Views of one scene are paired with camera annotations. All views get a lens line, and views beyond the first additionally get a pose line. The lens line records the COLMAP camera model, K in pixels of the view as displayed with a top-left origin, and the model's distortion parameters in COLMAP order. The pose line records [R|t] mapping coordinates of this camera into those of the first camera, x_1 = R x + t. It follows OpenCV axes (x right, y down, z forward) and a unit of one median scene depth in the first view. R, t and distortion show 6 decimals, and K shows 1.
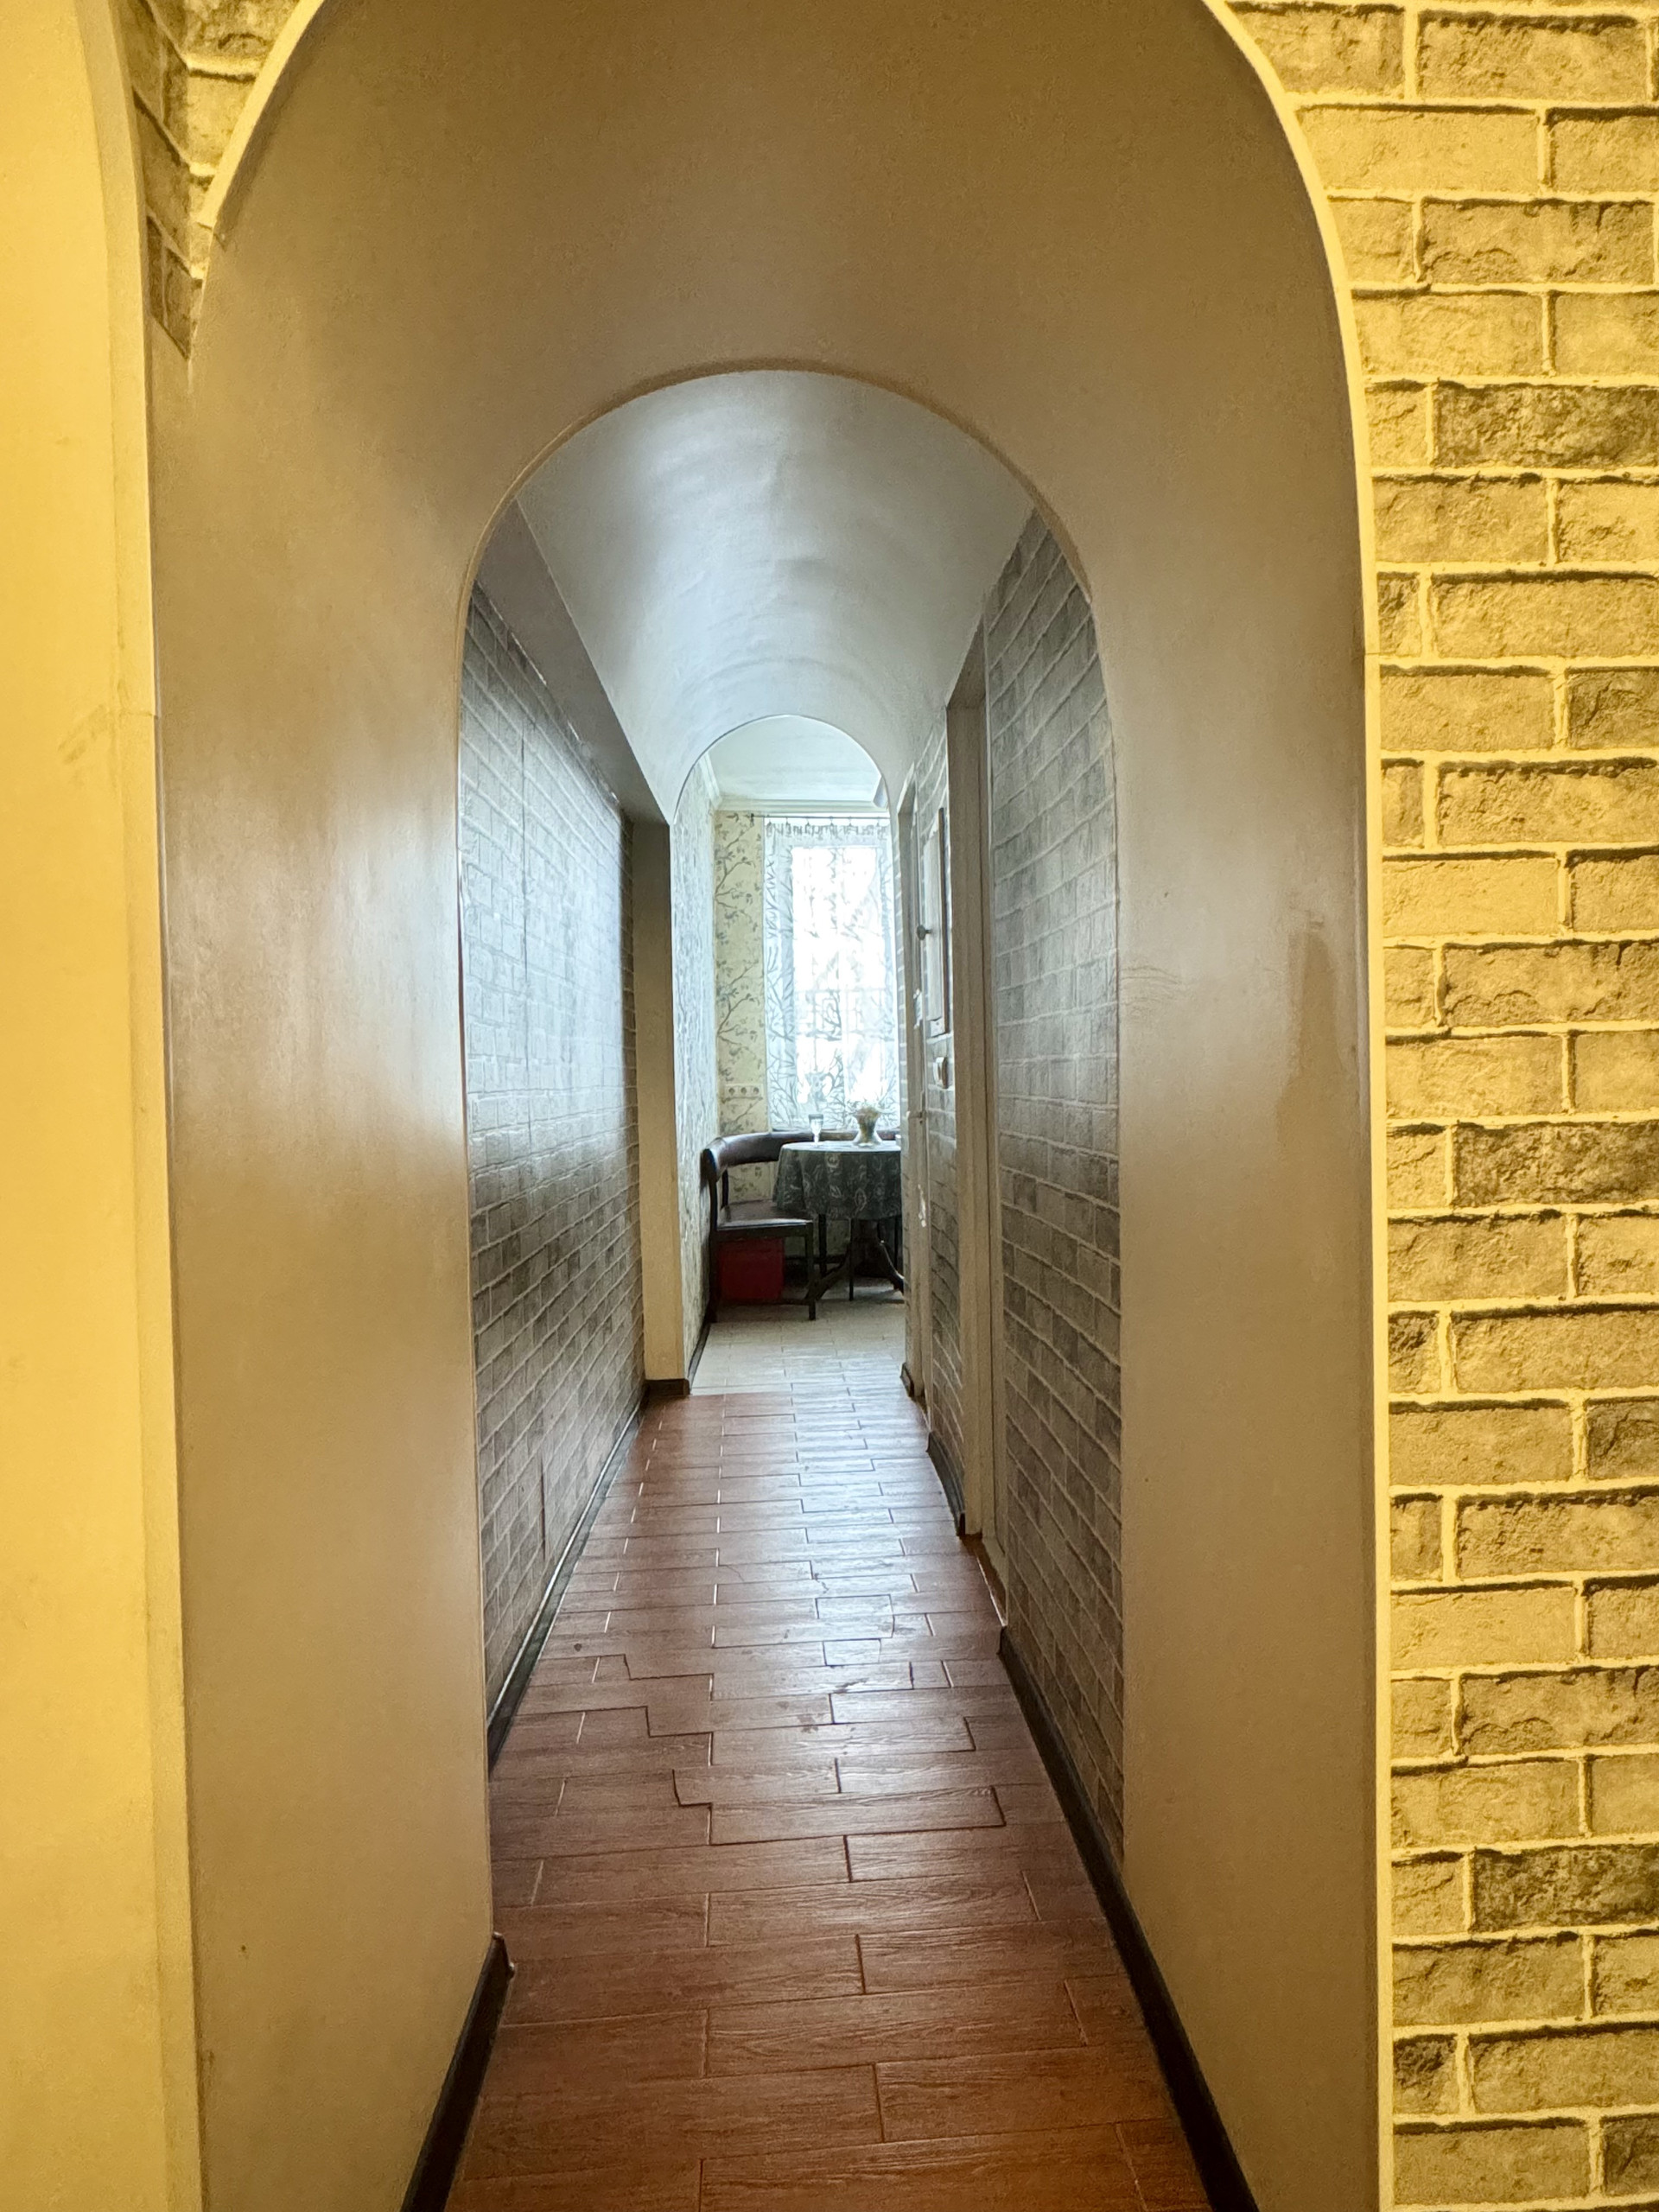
lens RADIAL K [[1282.2, 0, 835.7], [0, 1282.2, 1108.1], [0, 0, 1]] dist [-0.005339, -0.000537]
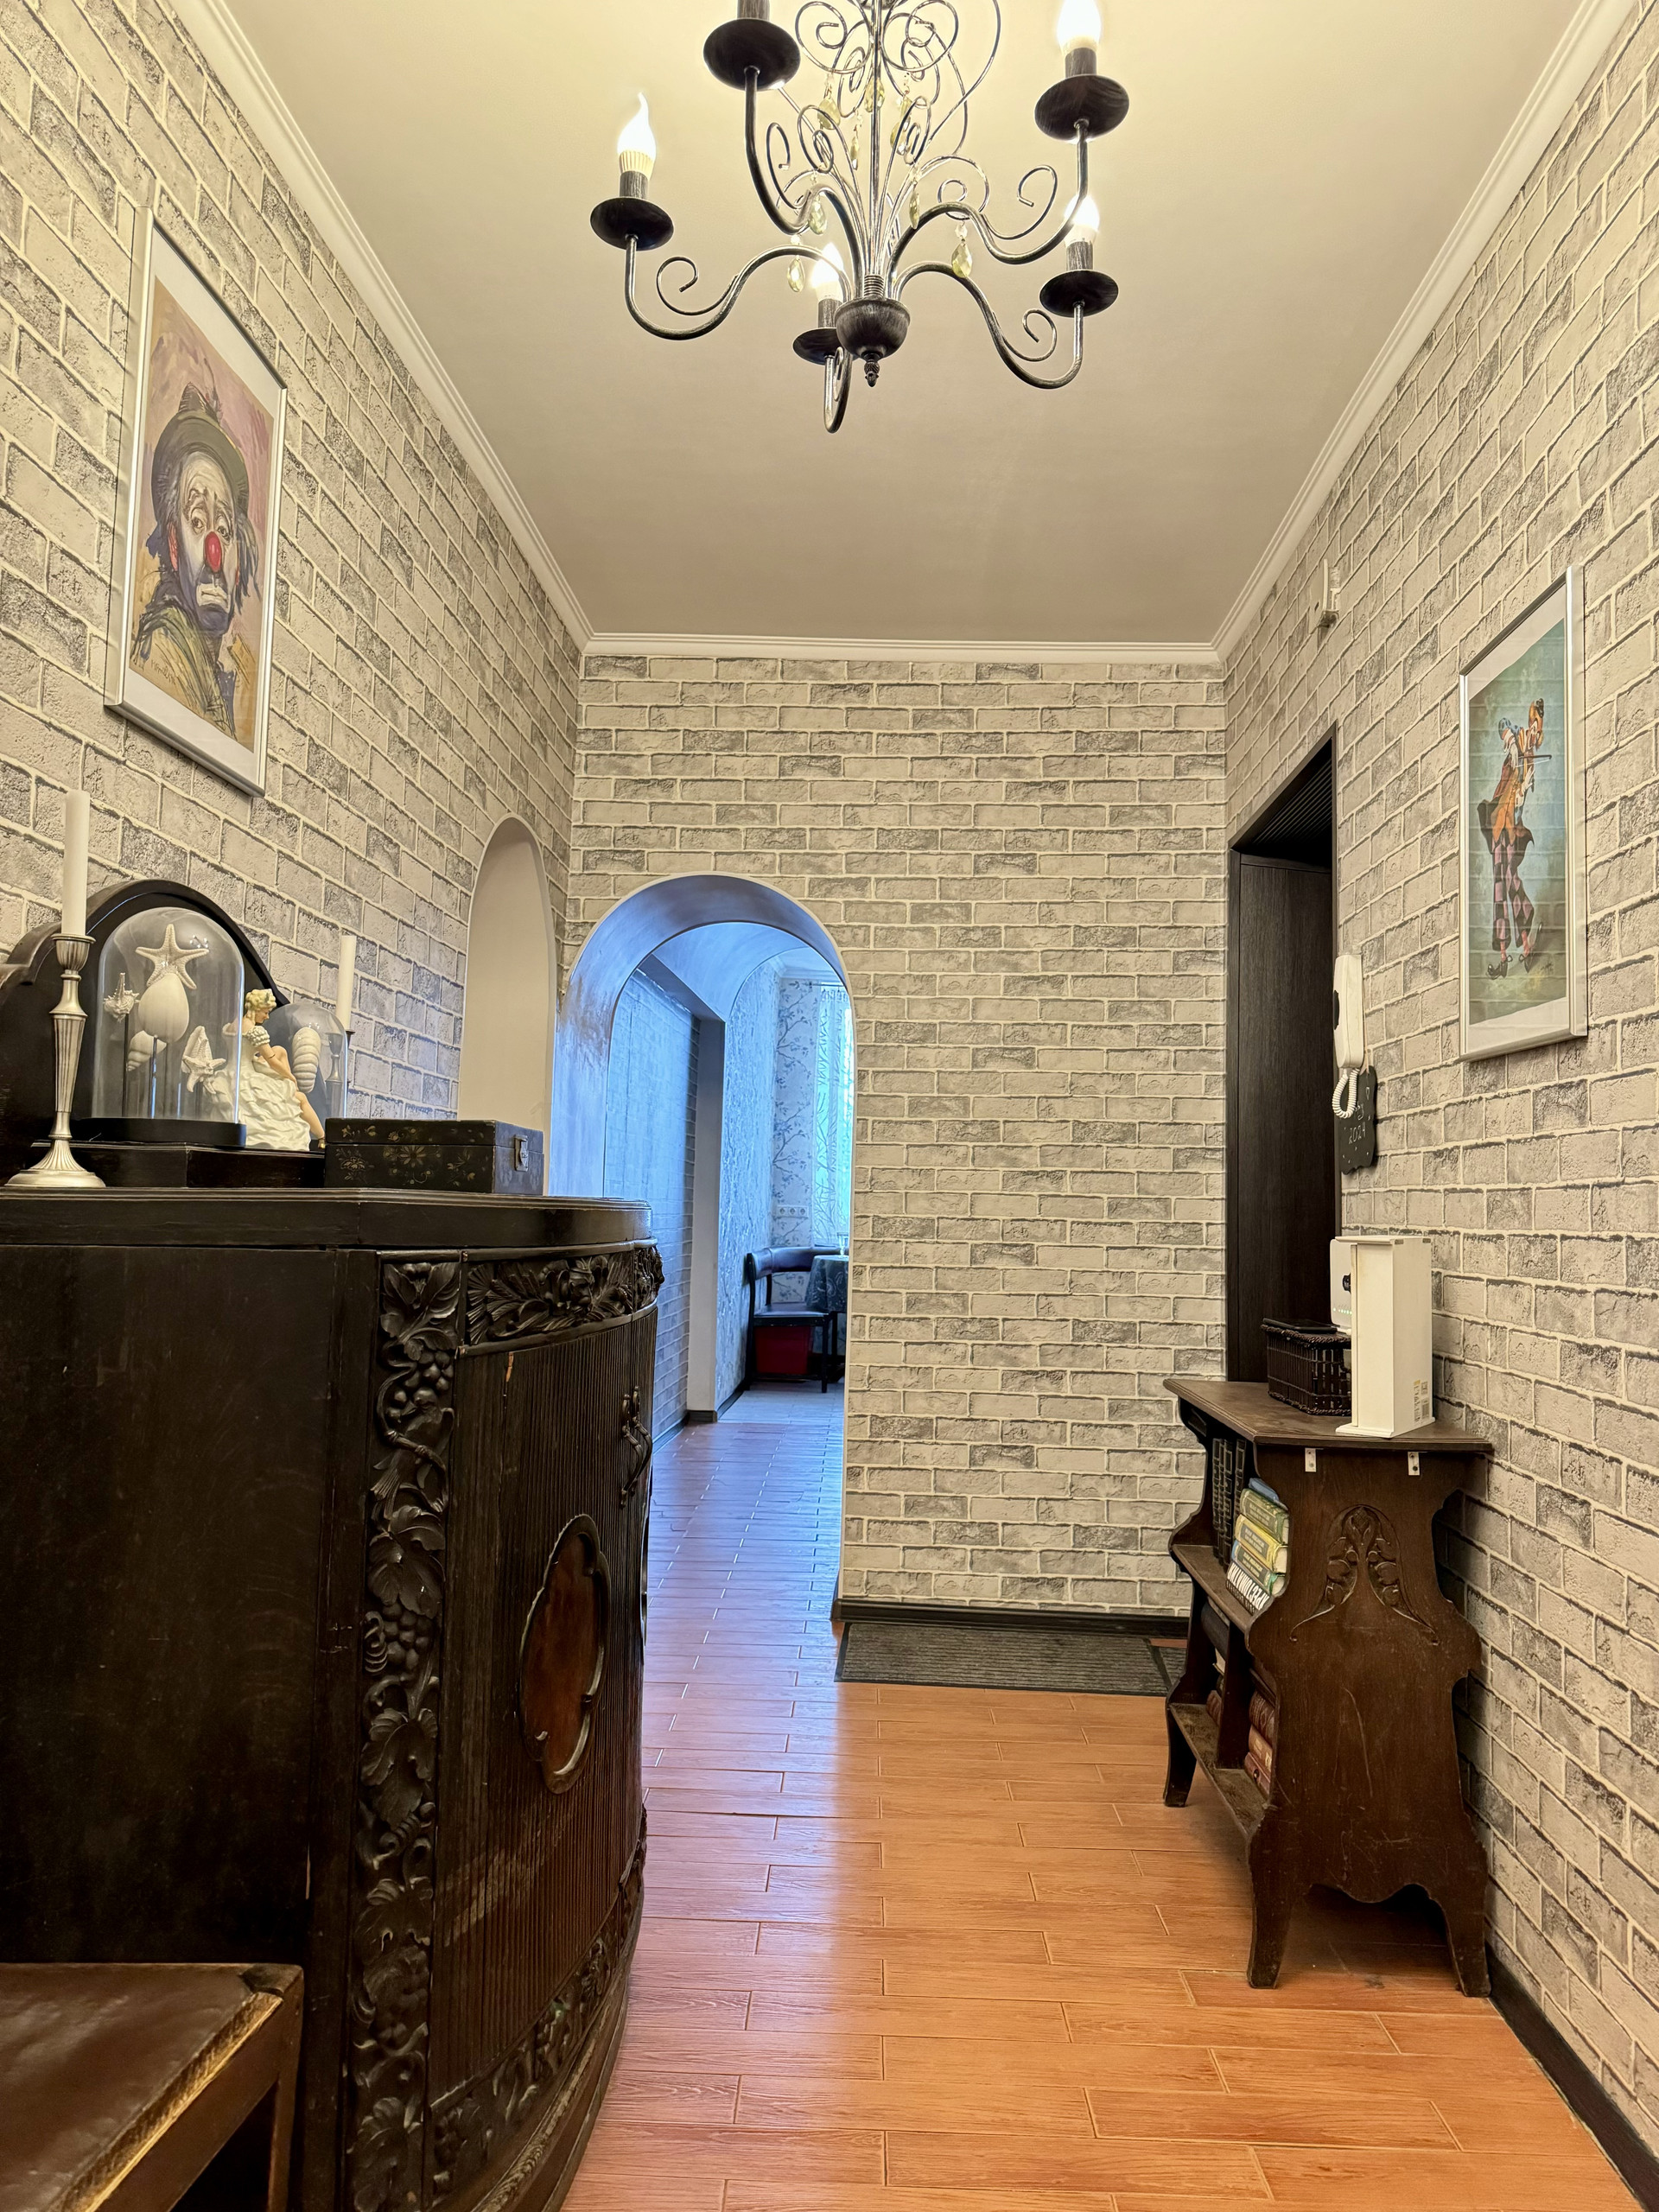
lens RADIAL K [[1572.4, 0, 833.0], [0, 1572.4, 1101.9], [0, 0, 1]] dist [0.002832, 0.000069]
pose [[0.994719, 0.042117, -0.093594, 0.121975], [-0.050351, 0.994898, -0.087428, 0.013853], [0.089434, 0.091679, 0.991764, -0.561267]]
